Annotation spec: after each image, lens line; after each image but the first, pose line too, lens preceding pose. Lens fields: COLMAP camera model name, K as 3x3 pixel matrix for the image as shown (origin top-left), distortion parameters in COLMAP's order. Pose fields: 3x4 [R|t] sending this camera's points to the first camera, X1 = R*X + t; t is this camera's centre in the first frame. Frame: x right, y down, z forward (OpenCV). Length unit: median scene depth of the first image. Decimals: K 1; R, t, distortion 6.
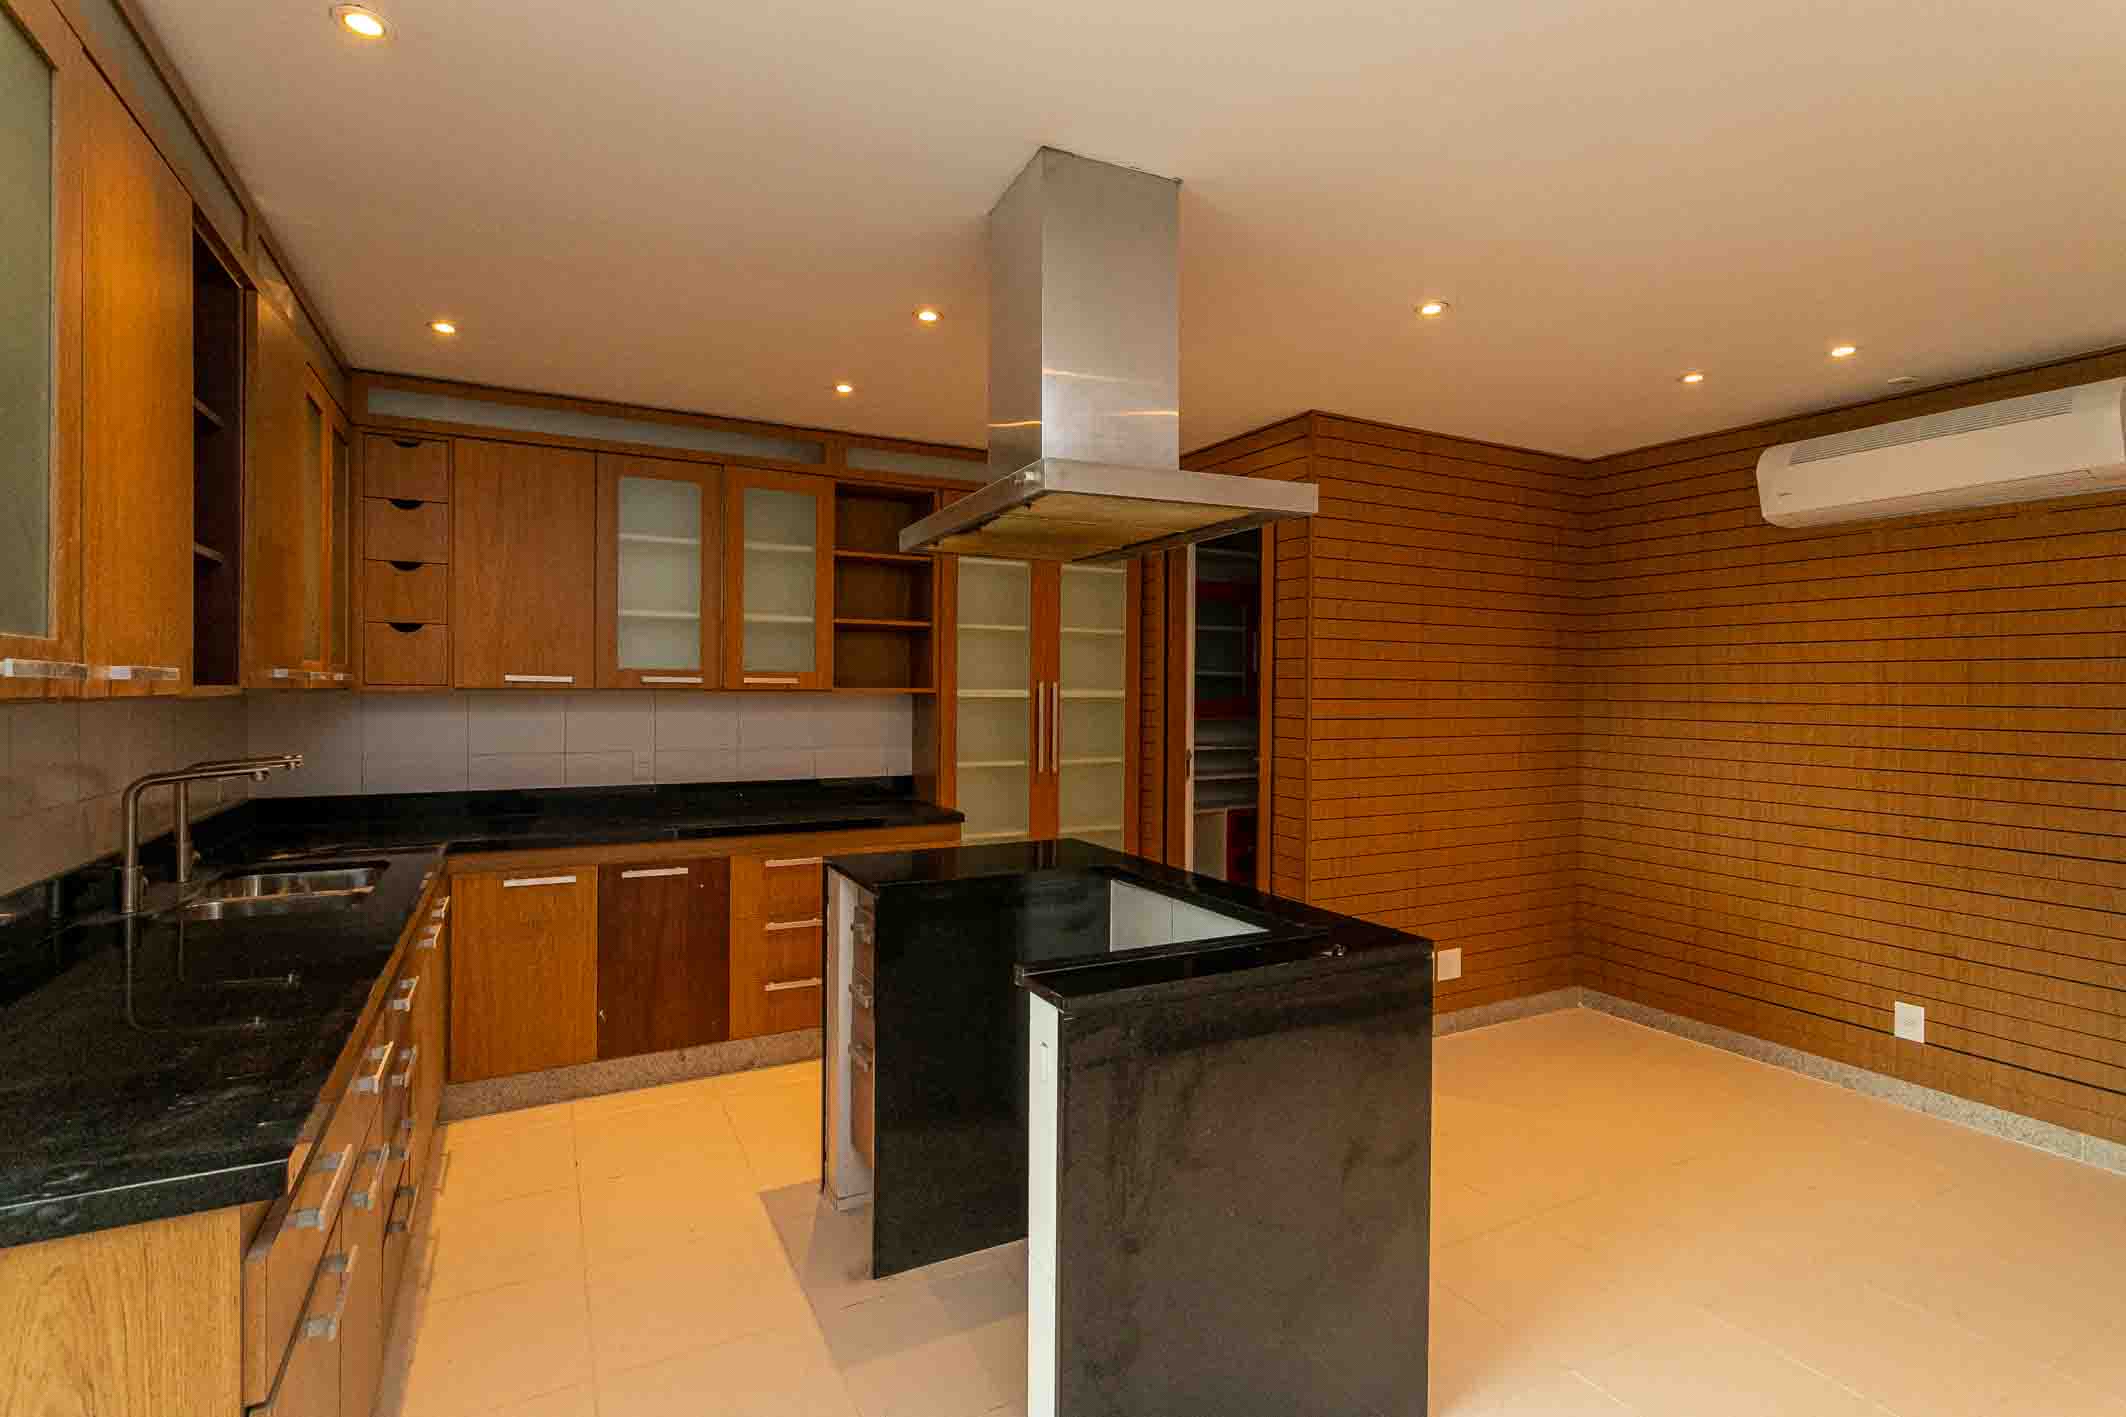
lens RADIAL K [[1015.4, 0, 1059.5], [0, 1015.4, 690.2], [0, 0, 1]] dist [0.001550, 0.000363]
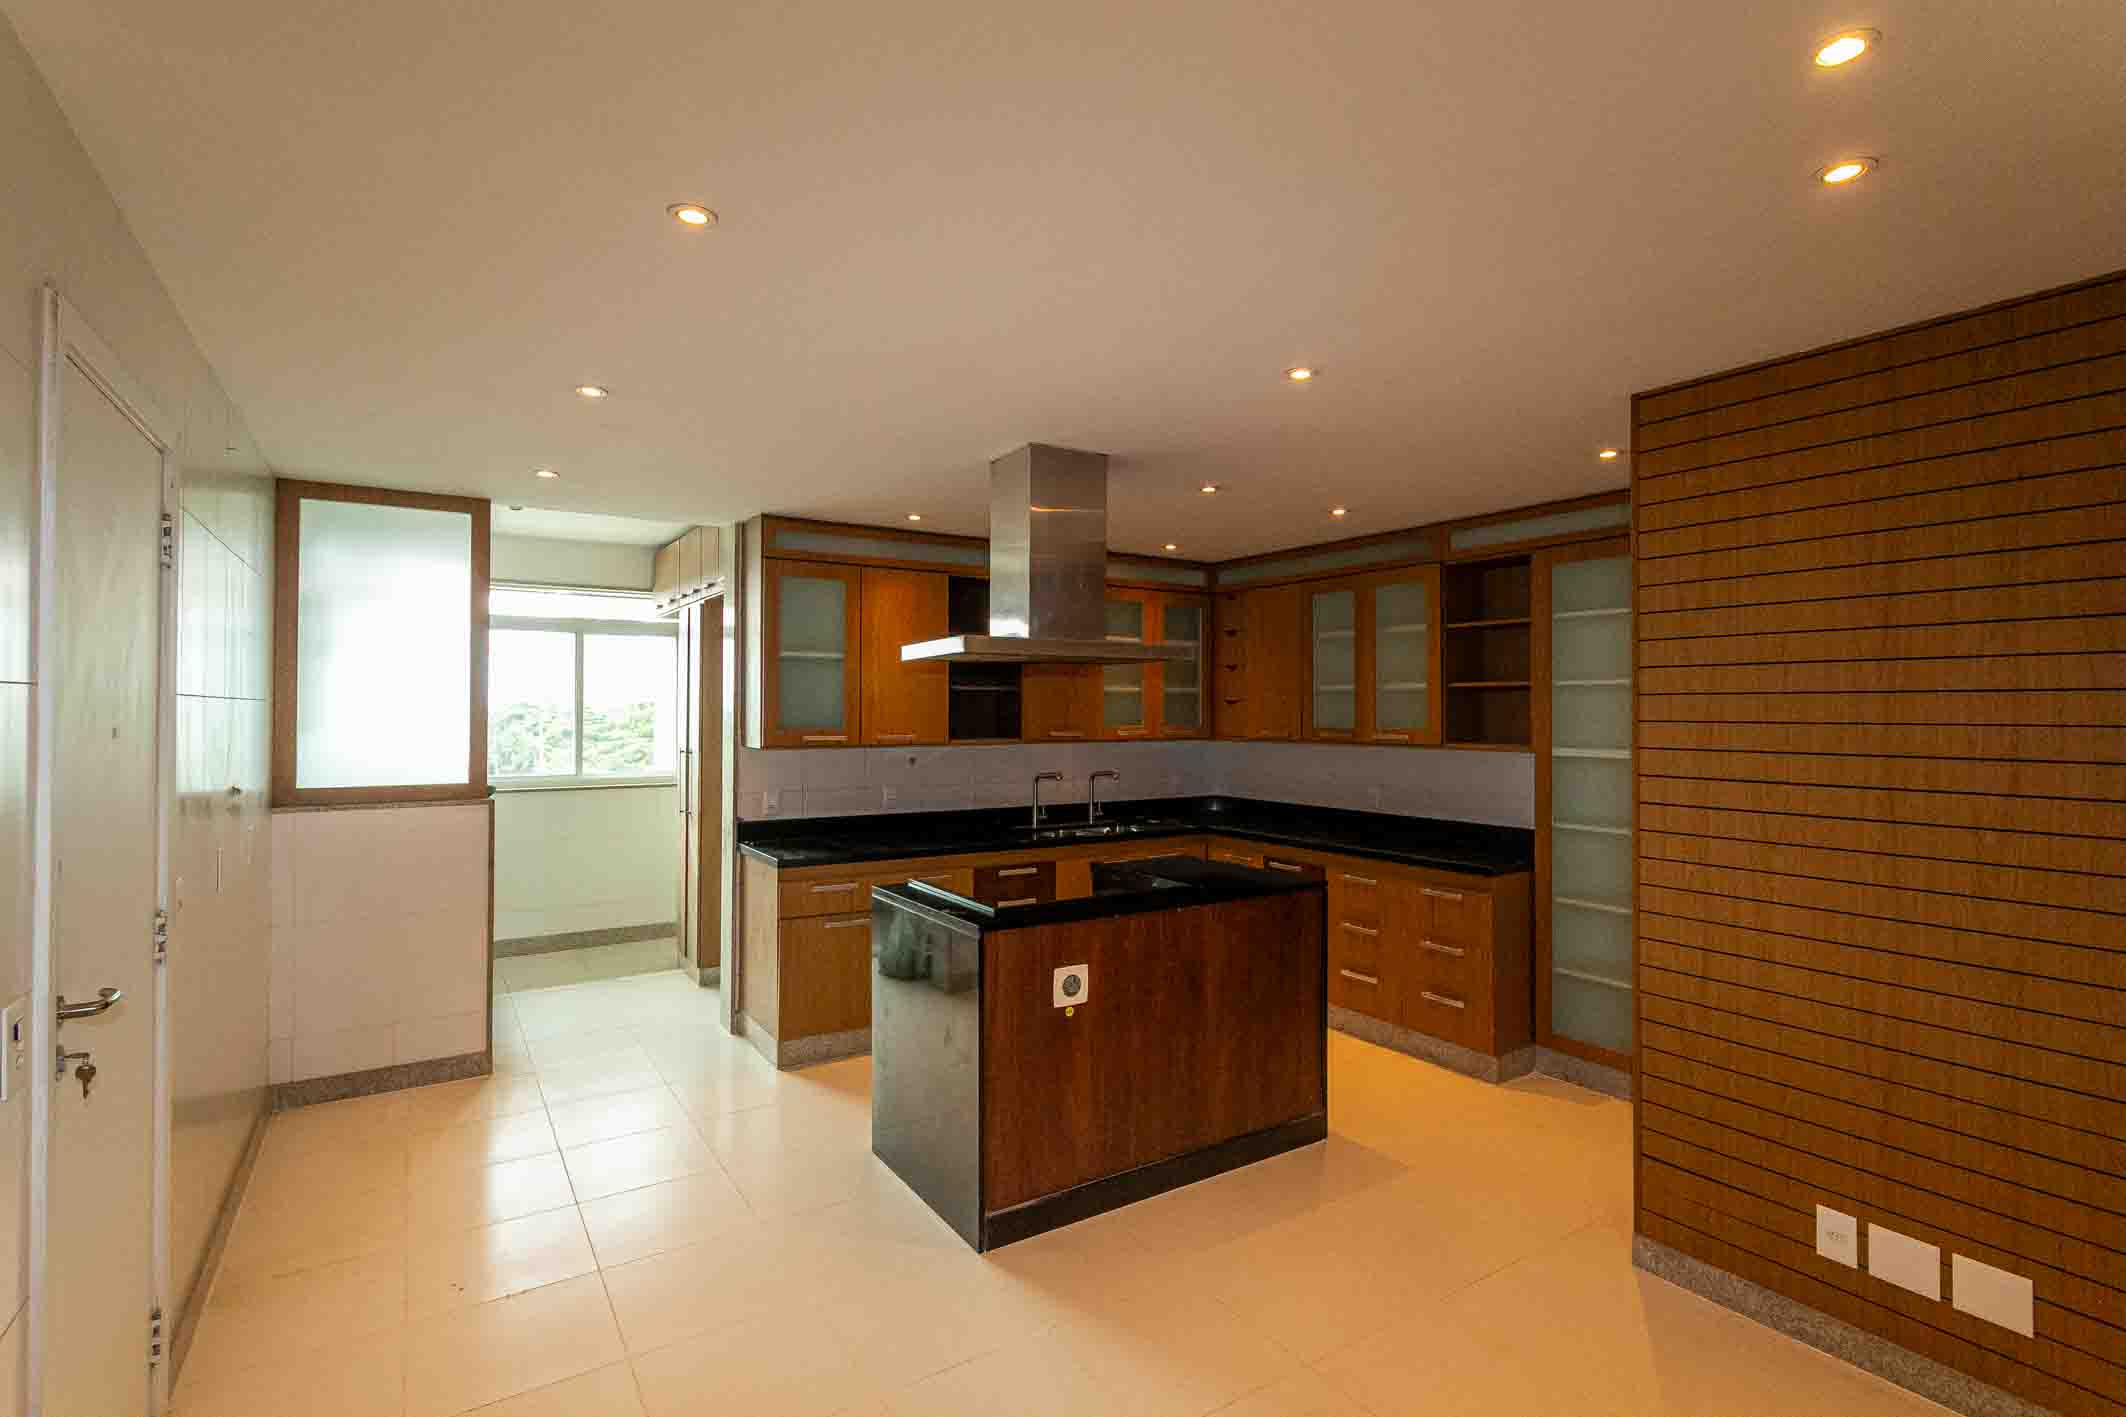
lens RADIAL K [[1015.4, 0, 1059.5], [0, 1015.4, 690.2], [0, 0, 1]] dist [0.001550, 0.000363]
pose [[0.085278, -0.028312, -0.995955, 0.960841], [-0.002620, 0.999586, -0.028639, -0.030563], [0.996354, 0.005052, 0.085169, 0.501455]]
